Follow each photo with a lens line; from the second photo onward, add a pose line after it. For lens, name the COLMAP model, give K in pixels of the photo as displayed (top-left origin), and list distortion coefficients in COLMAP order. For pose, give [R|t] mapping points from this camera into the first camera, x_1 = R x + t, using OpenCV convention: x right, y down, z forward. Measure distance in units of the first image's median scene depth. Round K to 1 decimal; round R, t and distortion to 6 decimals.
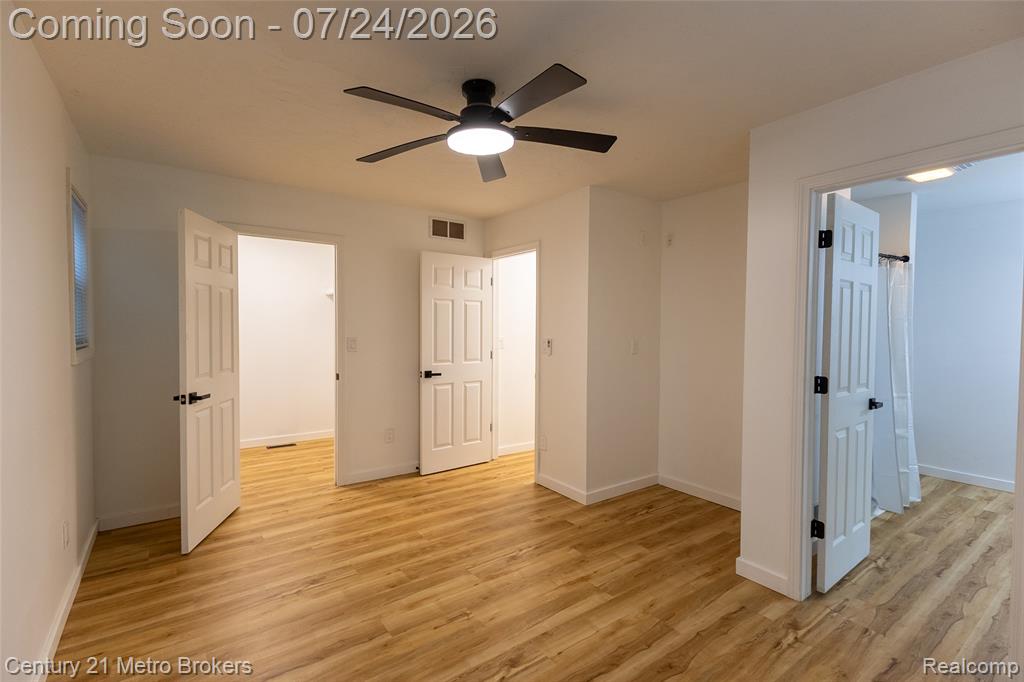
lens RADIAL K [[470.7, 0, 512.0], [0, 470.7, 341.0], [0, 0, 1]] dist [0.029104, -0.008038]
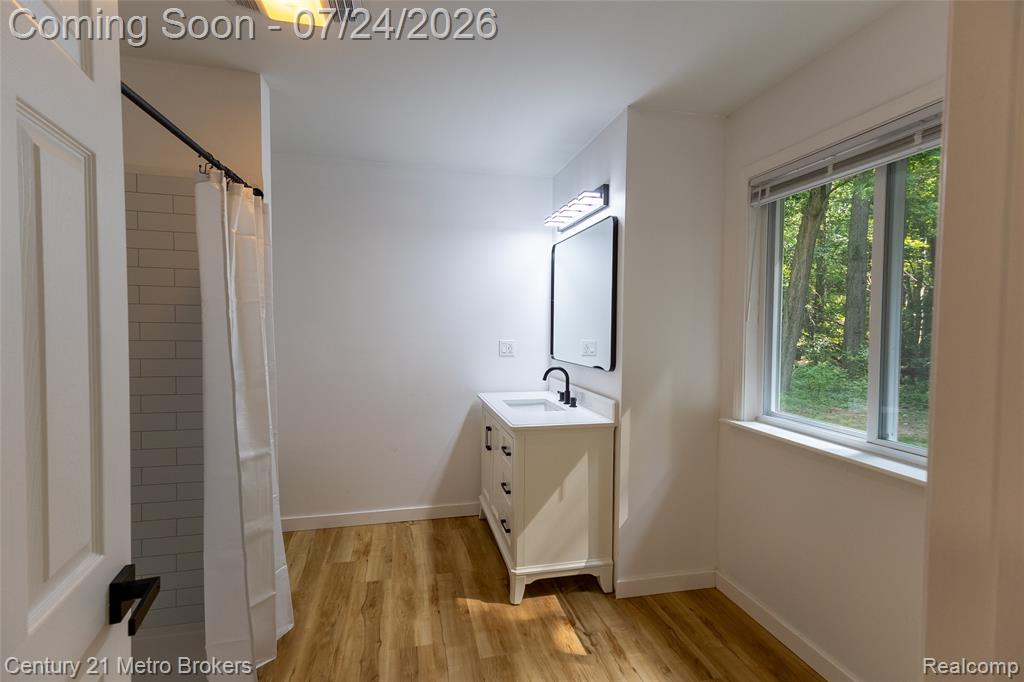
lens RADIAL K [[470.7, 0, 512.0], [0, 470.7, 341.0], [0, 0, 1]] dist [0.029104, -0.008038]
pose [[0.384921, -0.039444, 0.922106, 0.441804], [0.016901, 0.999220, 0.035688, -0.018358], [-0.922795, 0.001848, 0.385287, 0.540488]]
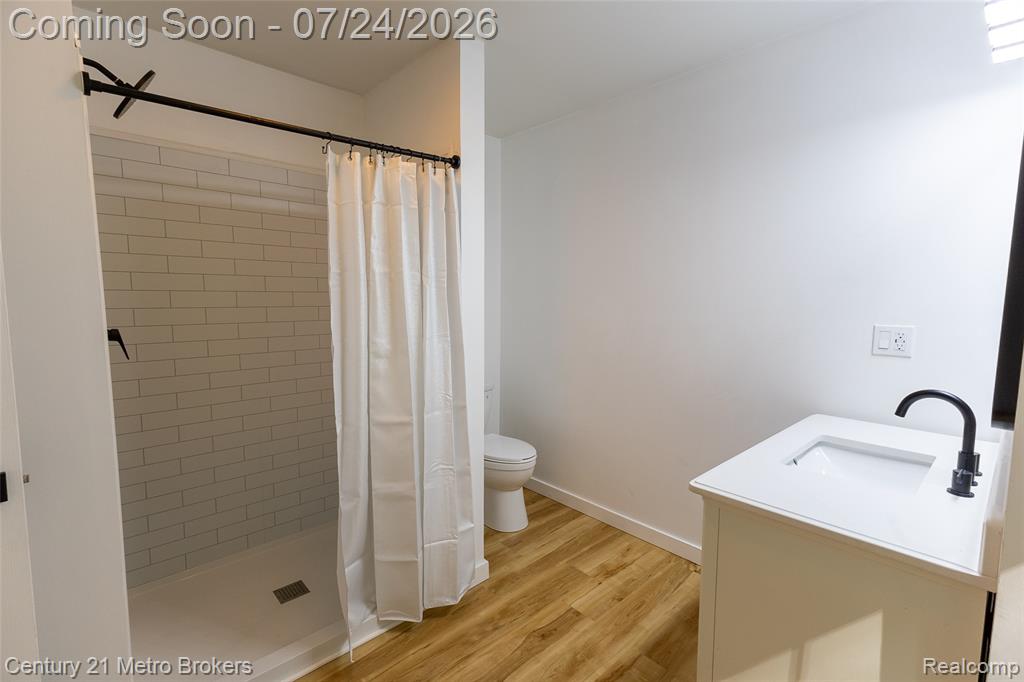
lens RADIAL K [[470.7, 0, 512.0], [0, 470.7, 341.0], [0, 0, 1]] dist [0.029104, -0.008038]
pose [[0.992385, -0.012379, 0.122549, 0.844749], [0.002899, 0.997009, 0.077230, -0.010247], [-0.123139, -0.076287, 0.989453, 0.470504]]
